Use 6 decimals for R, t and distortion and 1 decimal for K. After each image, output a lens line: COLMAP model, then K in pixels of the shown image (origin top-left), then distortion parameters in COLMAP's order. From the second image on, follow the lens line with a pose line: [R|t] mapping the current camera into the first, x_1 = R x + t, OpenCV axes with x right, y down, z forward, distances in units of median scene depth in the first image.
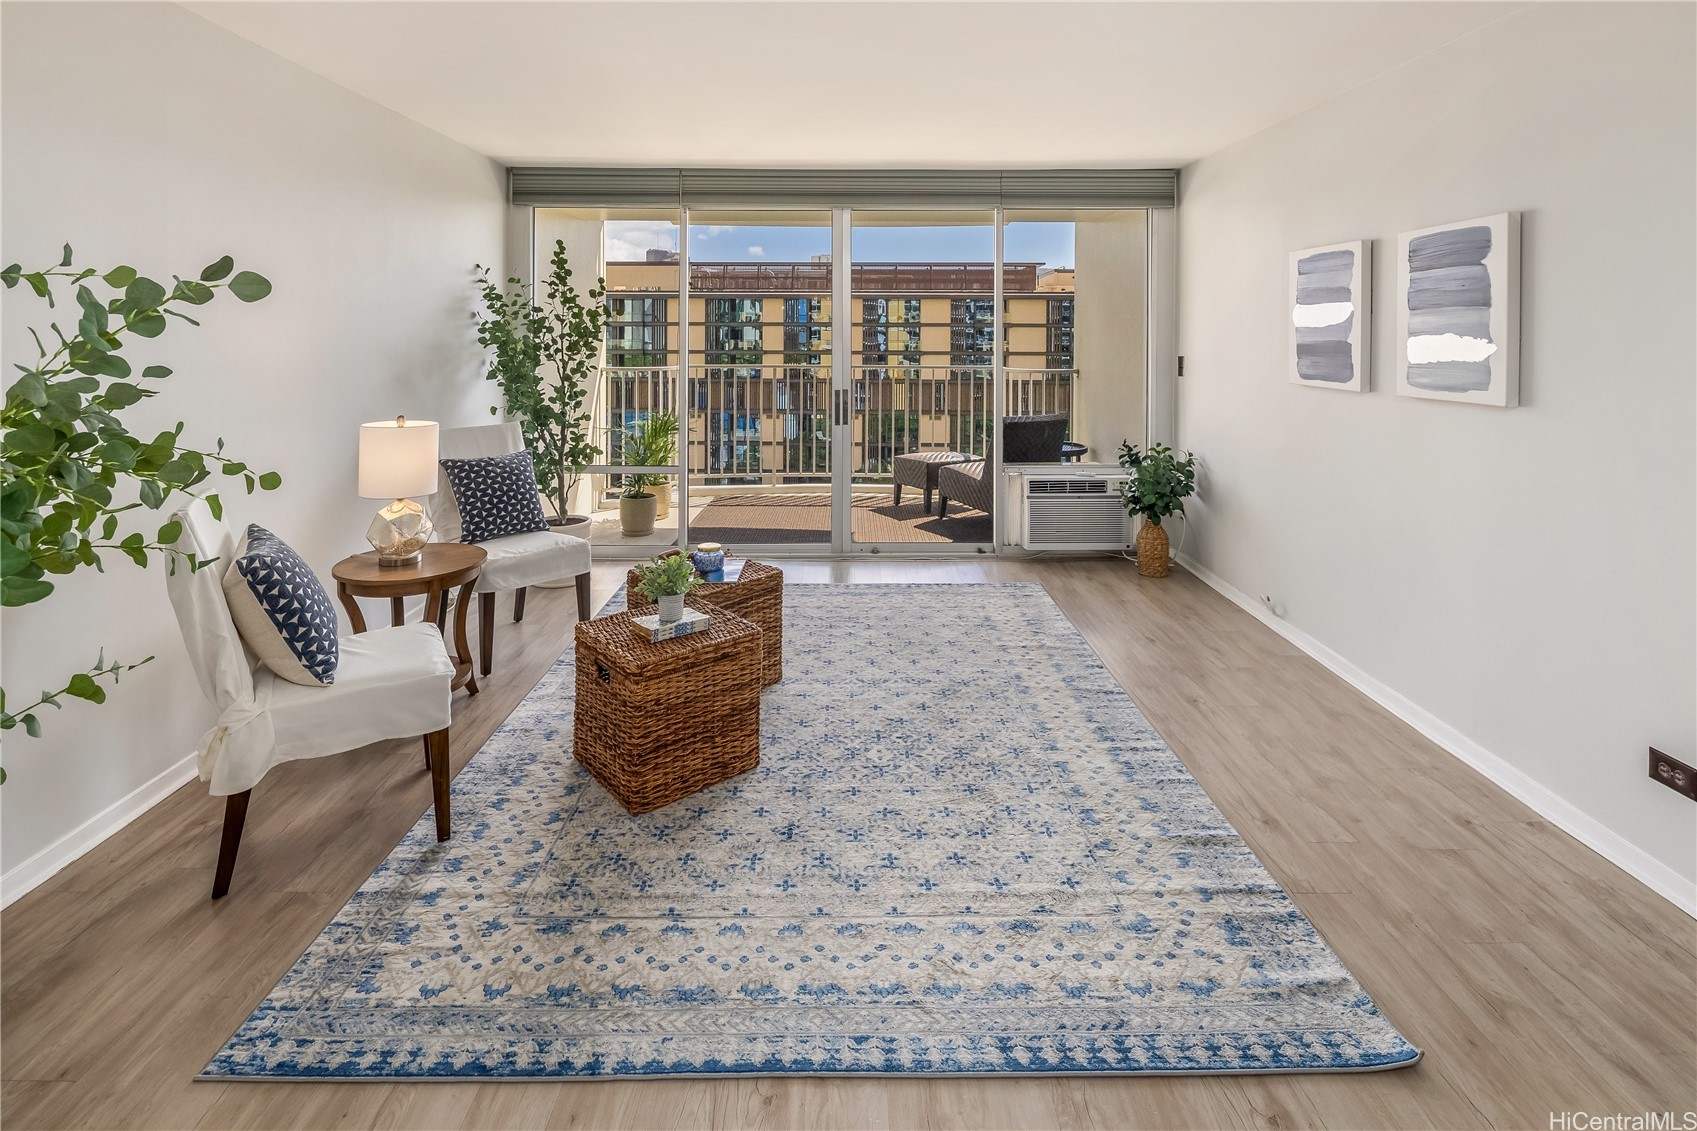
lens RADIAL K [[822.3, 0, 849.9], [0, 822.3, 347.6], [0, 0, 1]] dist [0.005429, -0.004512]
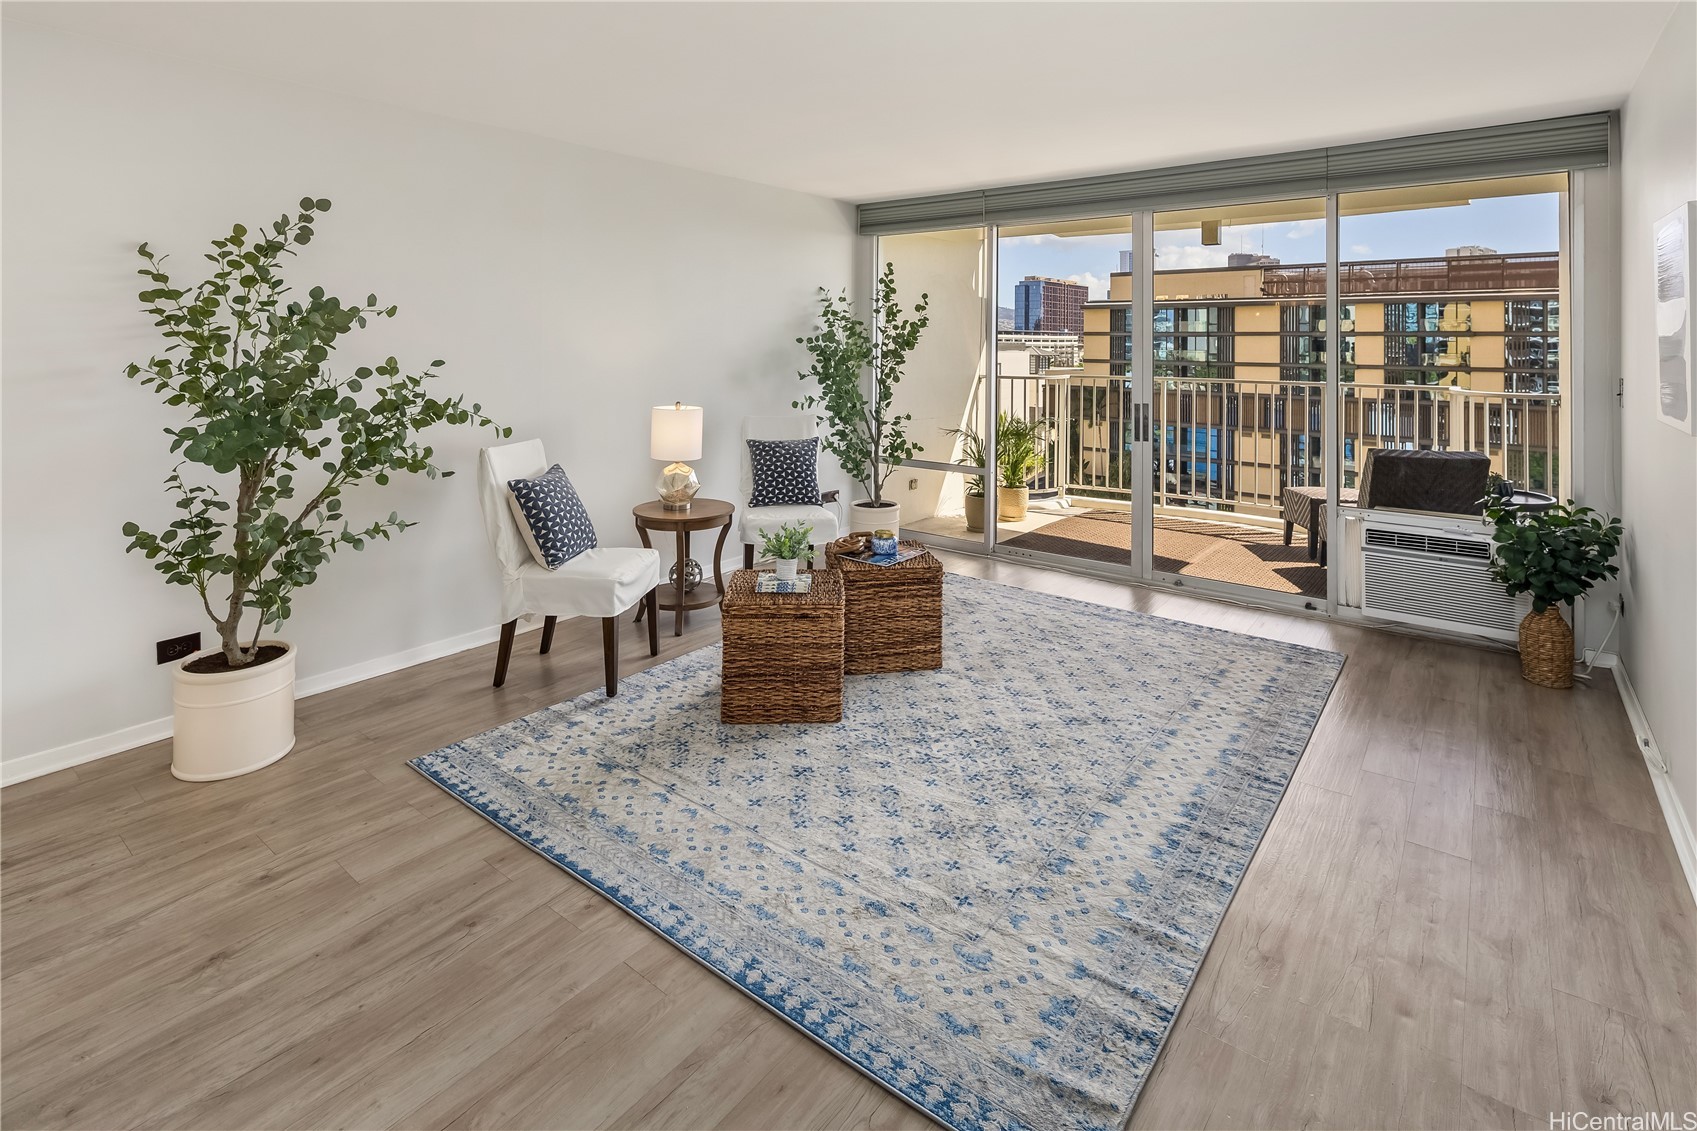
lens RADIAL K [[829.5, 0, 854.5], [0, 829.5, 334.4], [0, 0, 1]] dist [0.004004, -0.001282]
pose [[0.786111, -0.003159, -0.618078, 0.569894], [-0.014533, 0.999616, -0.023593, -0.001731], [0.617915, 0.027529, 0.785763, 0.087398]]
